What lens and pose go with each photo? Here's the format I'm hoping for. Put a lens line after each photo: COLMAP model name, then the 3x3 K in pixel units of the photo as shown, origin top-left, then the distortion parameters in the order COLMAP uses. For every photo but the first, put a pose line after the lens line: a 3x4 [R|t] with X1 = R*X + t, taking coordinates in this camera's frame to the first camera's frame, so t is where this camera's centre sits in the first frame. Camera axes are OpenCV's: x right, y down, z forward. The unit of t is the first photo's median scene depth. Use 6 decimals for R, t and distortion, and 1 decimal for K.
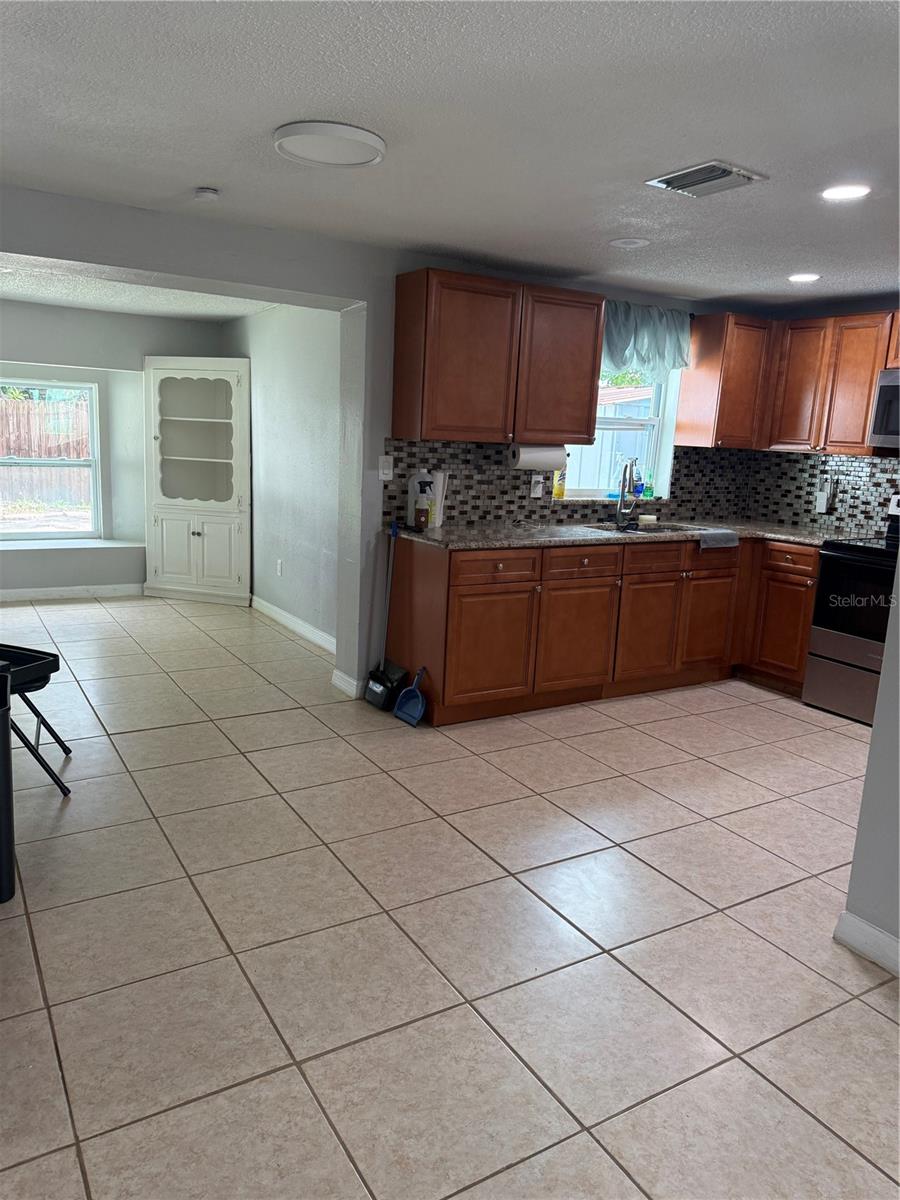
lens RADIAL K [[850.4, 0, 450.0], [0, 850.4, 600.0], [0, 0, 1]] dist [0.005244, -0.006167]
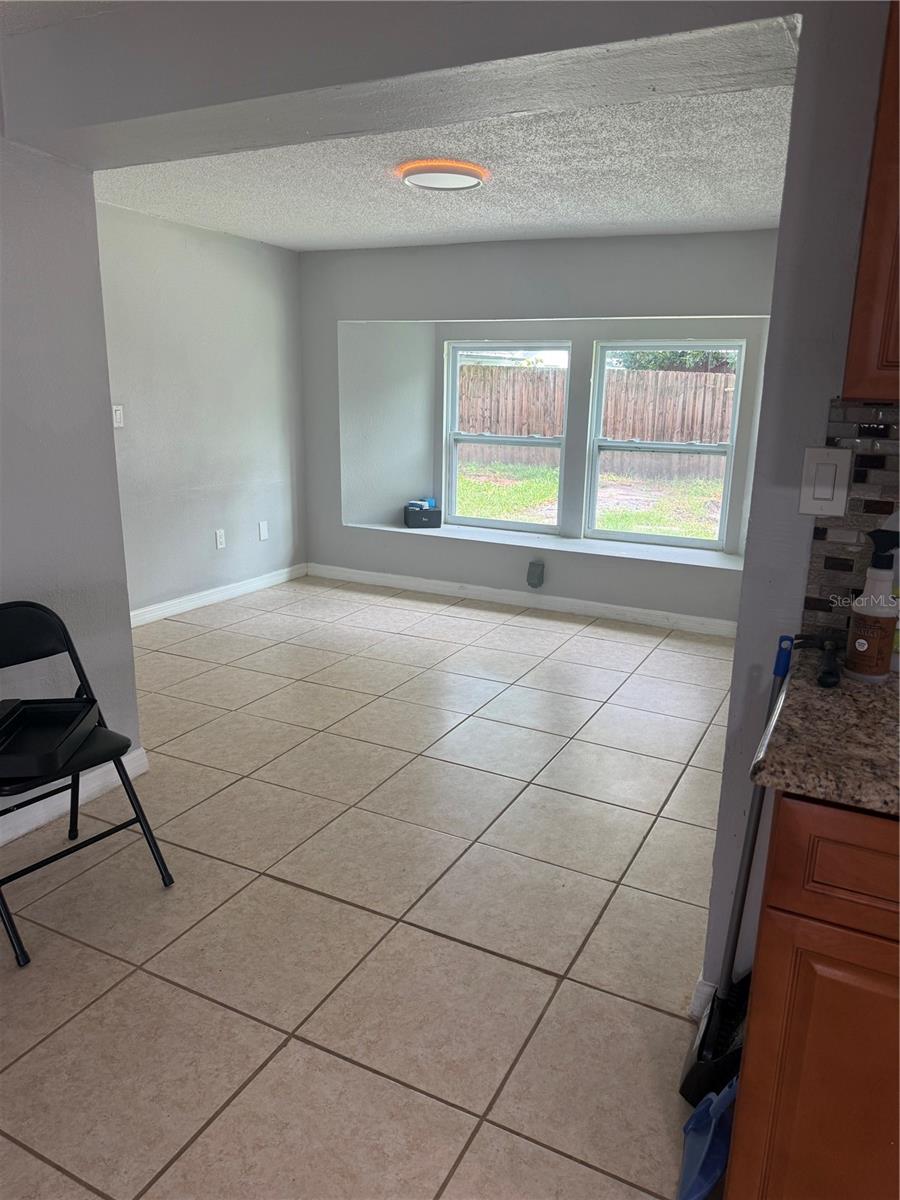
lens RADIAL K [[850.4, 0, 450.0], [0, 850.4, 600.0], [0, 0, 1]] dist [0.005244, -0.006167]
pose [[0.525790, 0.174307, -0.832564, 0.150552], [-0.158813, 0.981685, 0.105232, -0.118307], [0.835658, 0.076892, 0.543842, 0.669591]]
